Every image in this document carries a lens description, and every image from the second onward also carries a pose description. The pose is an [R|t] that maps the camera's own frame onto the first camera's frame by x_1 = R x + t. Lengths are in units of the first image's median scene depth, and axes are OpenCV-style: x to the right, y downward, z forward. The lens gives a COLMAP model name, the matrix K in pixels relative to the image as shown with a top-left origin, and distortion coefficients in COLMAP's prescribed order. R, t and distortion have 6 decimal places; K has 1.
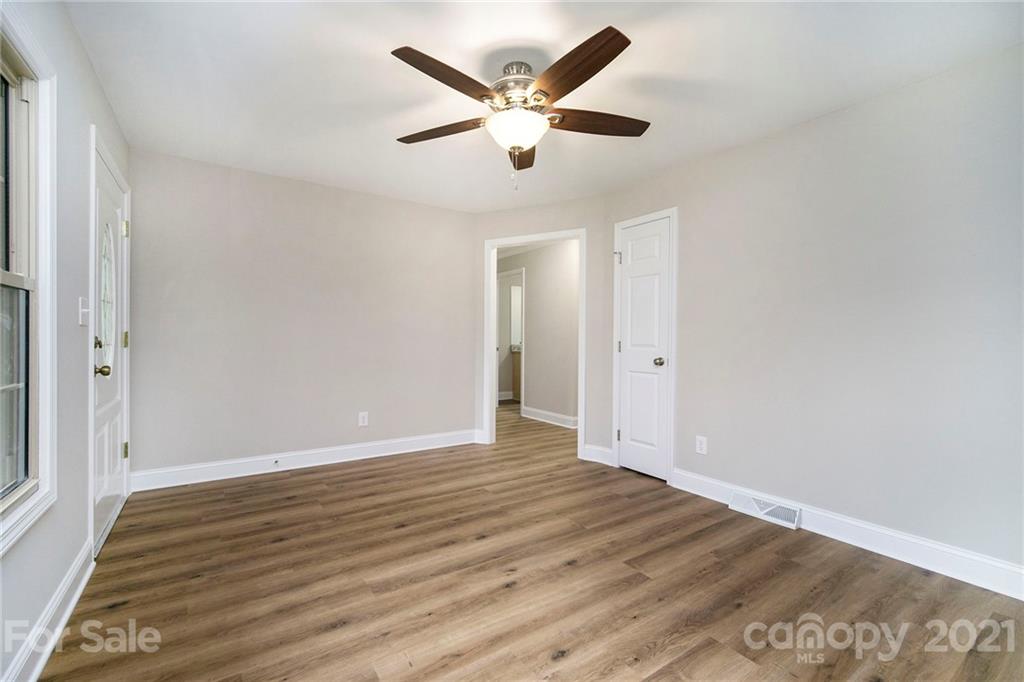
lens RADIAL K [[426.4, 0, 507.4], [0, 426.4, 340.1], [0, 0, 1]] dist [0.000700, 0.000076]
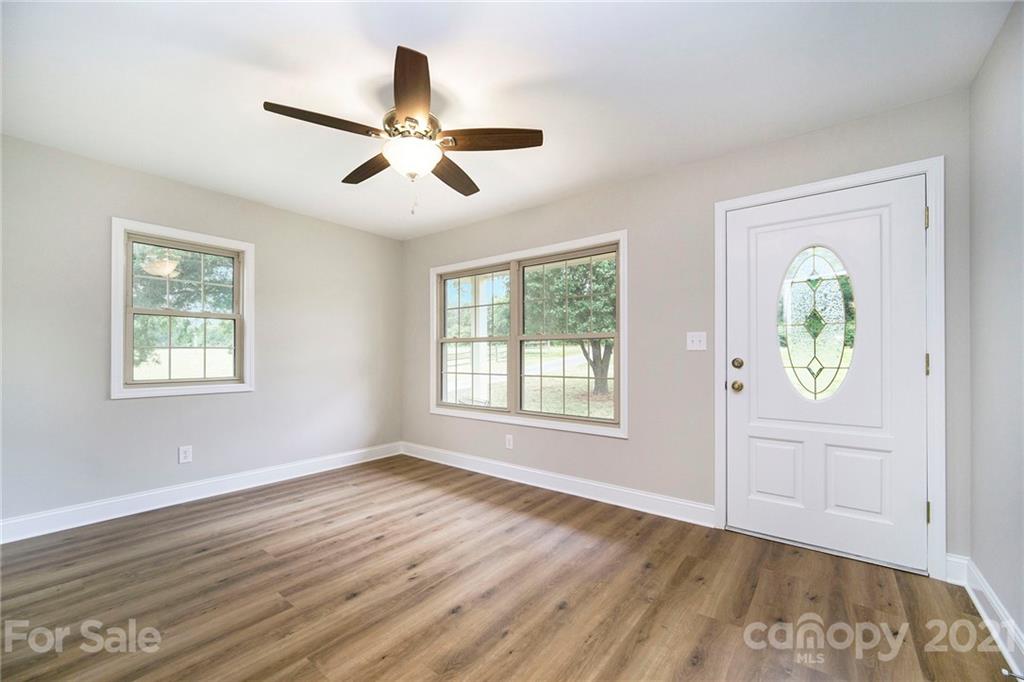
lens RADIAL K [[426.4, 0, 507.4], [0, 426.4, 340.1], [0, 0, 1]] dist [0.000700, 0.000076]
pose [[-0.953279, -0.018099, -0.301548, 0.115051], [-0.009200, 0.999480, -0.030906, -0.041306], [0.301950, -0.026688, -0.952950, 2.047107]]
